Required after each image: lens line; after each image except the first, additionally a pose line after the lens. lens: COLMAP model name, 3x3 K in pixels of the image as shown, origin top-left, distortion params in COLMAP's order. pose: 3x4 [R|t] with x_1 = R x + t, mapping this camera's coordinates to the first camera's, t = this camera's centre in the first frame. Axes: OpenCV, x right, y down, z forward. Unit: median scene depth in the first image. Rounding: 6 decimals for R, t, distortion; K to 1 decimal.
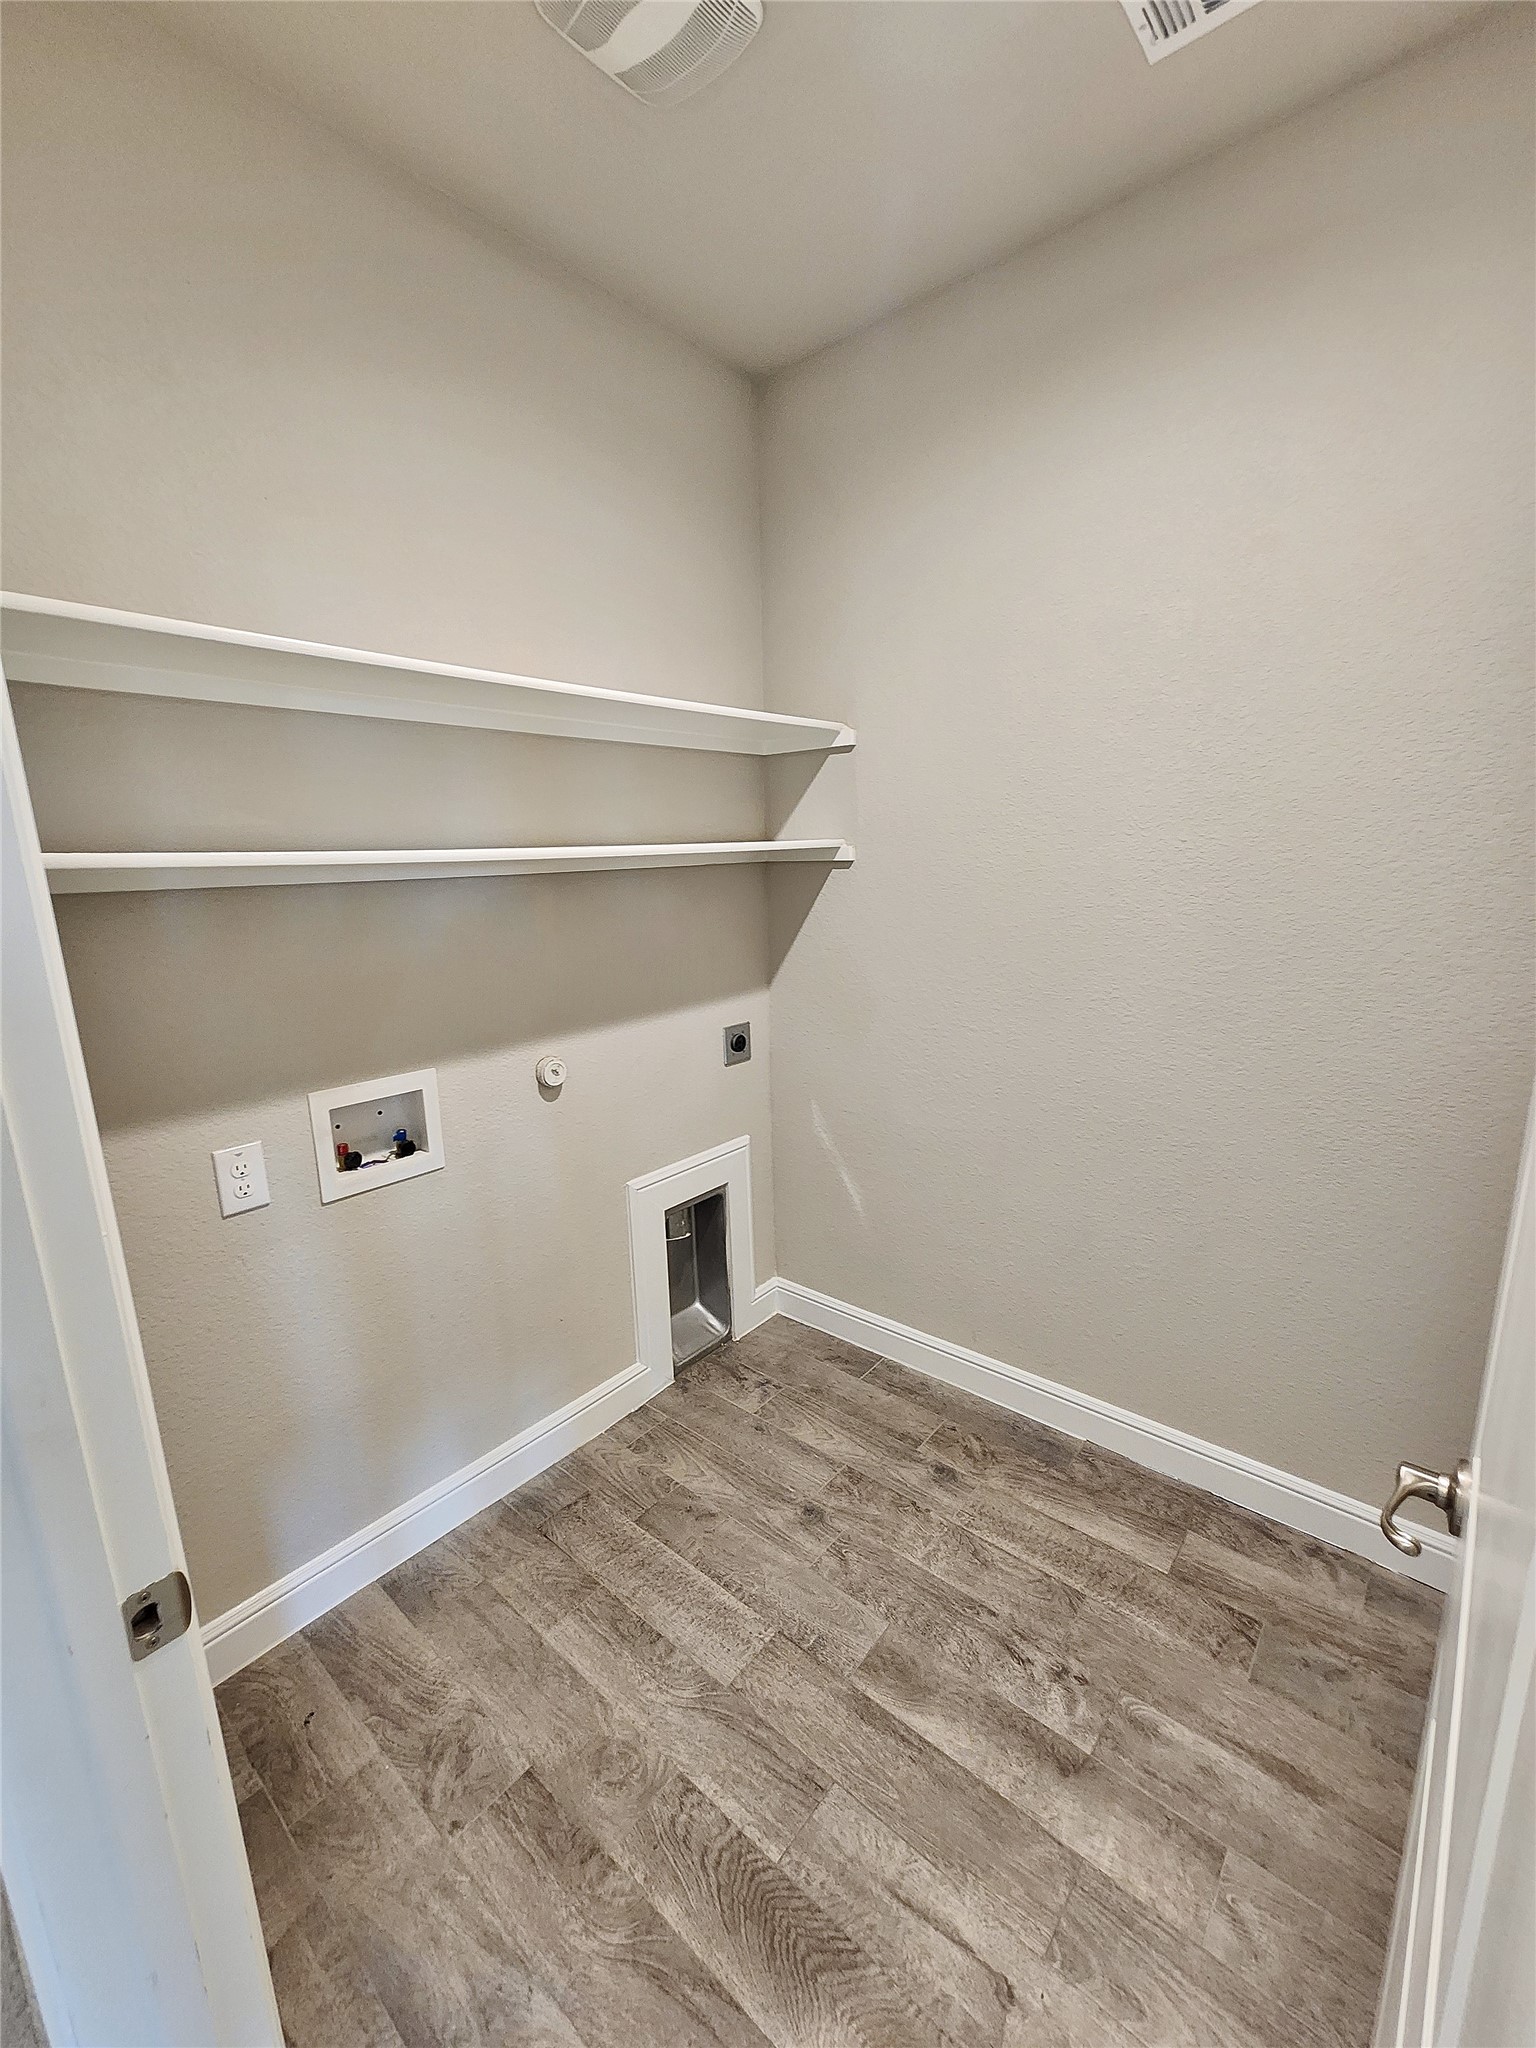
lens RADIAL K [[839.7, 0, 770.0], [0, 839.7, 1024.4], [0, 0, 1]] dist [0.000973, -0.000331]
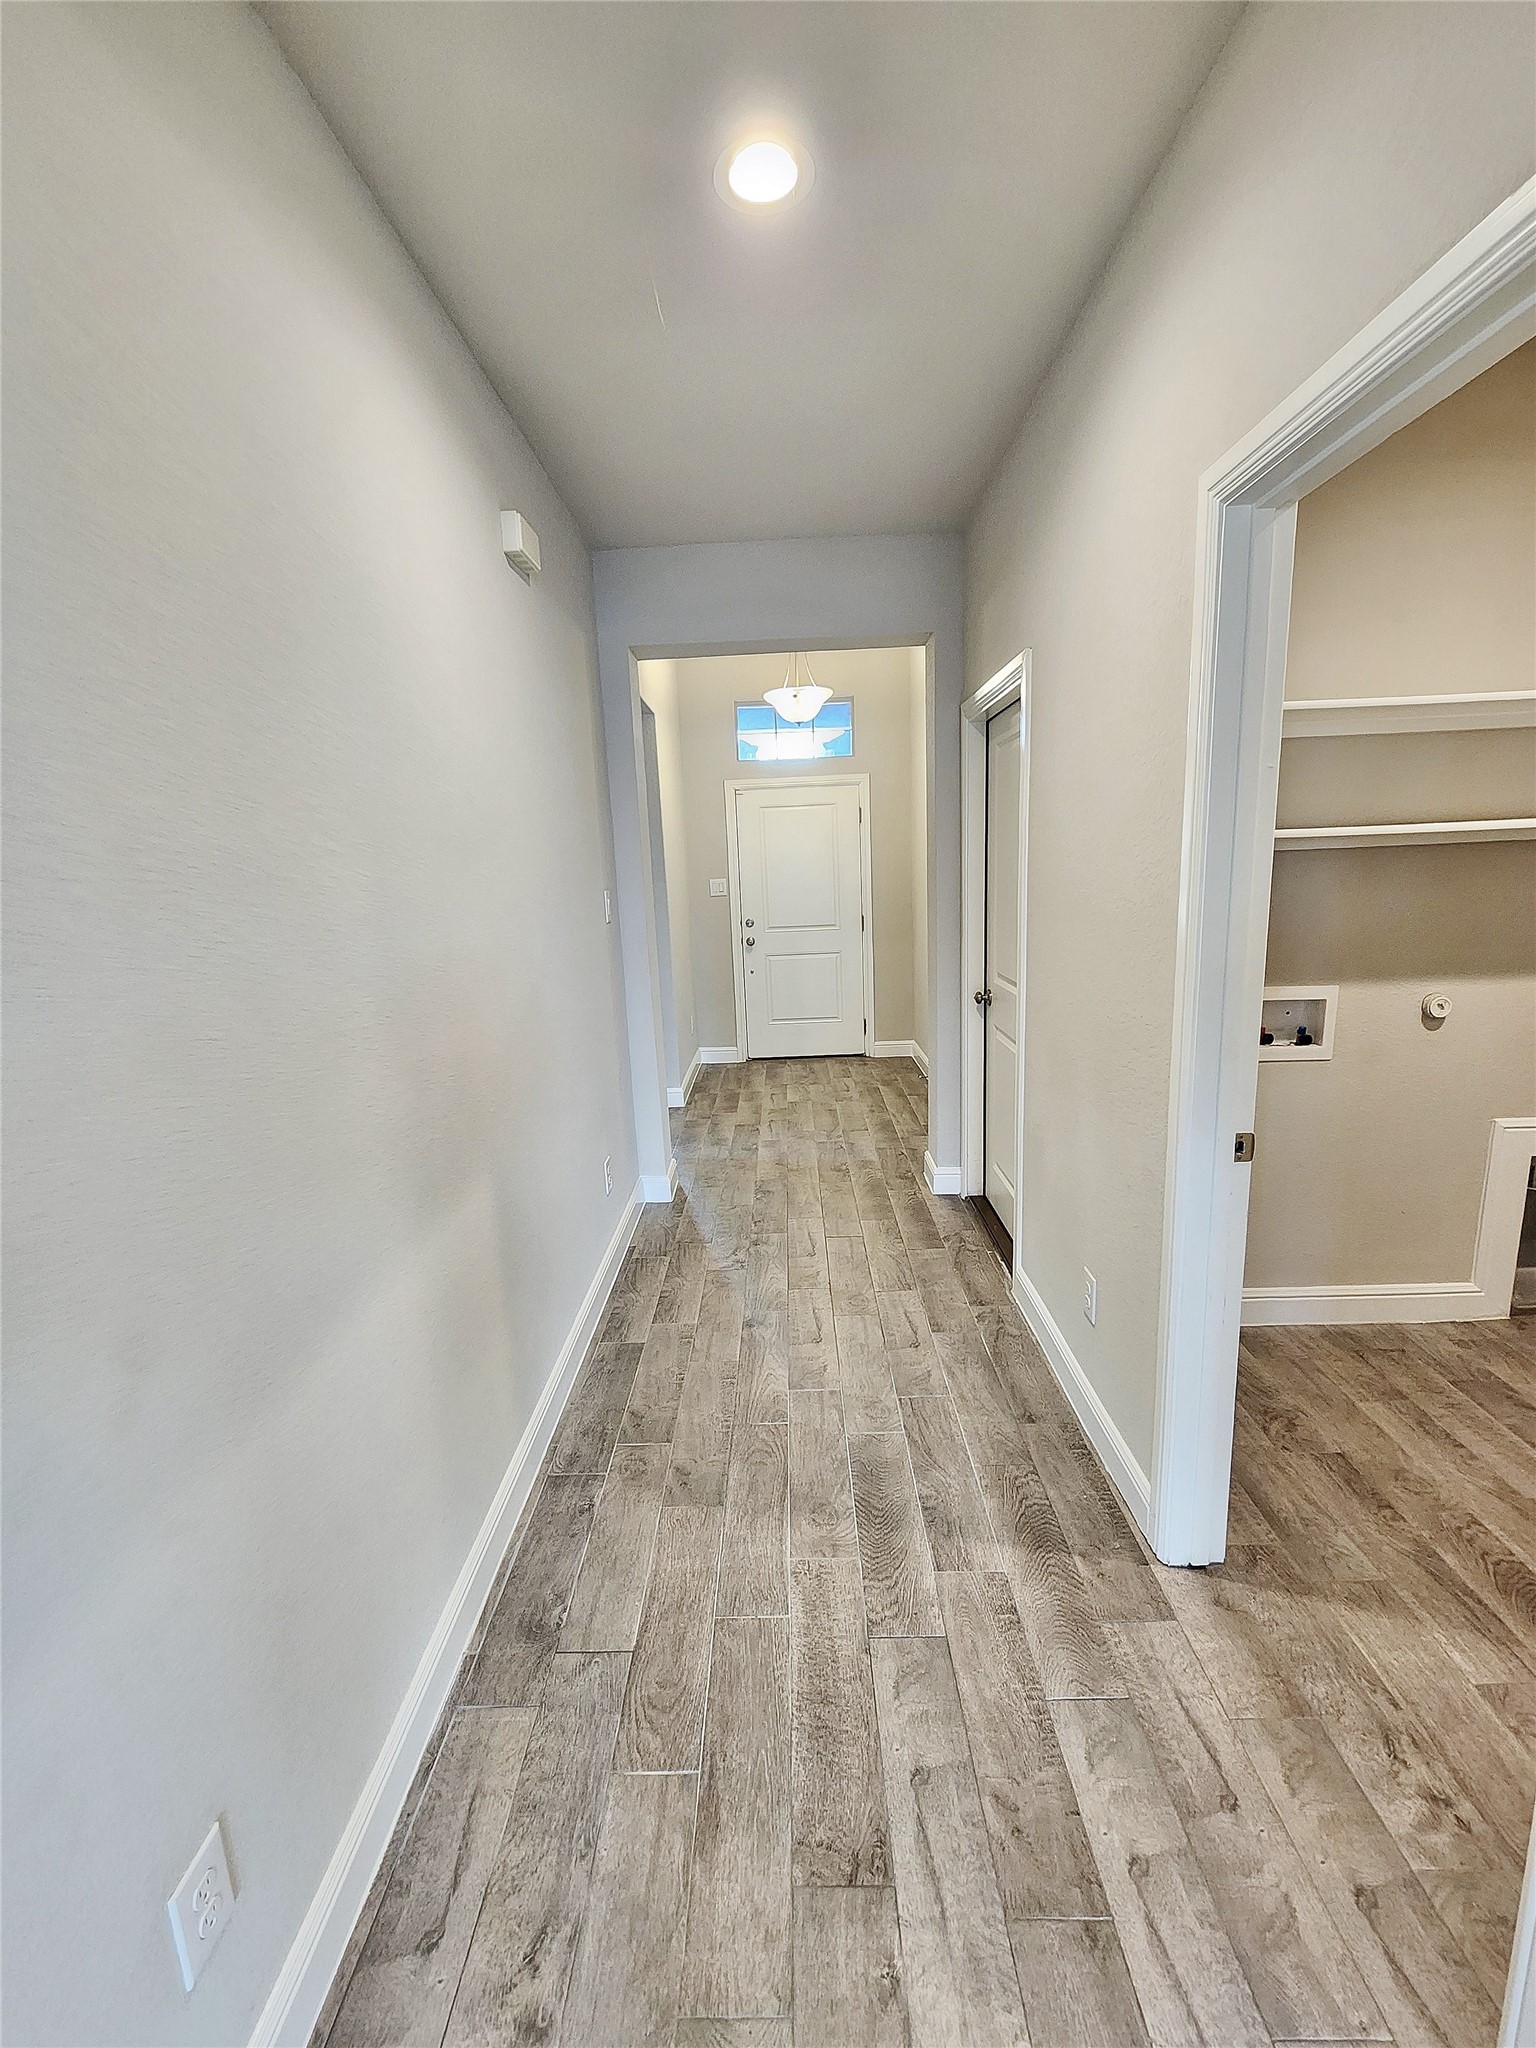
lens RADIAL K [[839.7, 0, 767.0], [0, 839.7, 1024.7], [0, 0, 1]] dist [0.000973, -0.000331]
pose [[0.626237, 0.148208, -0.765416, 0.081302], [-0.131531, 0.987776, 0.083650, 0.122362], [0.768457, 0.048290, 0.638076, -0.608106]]
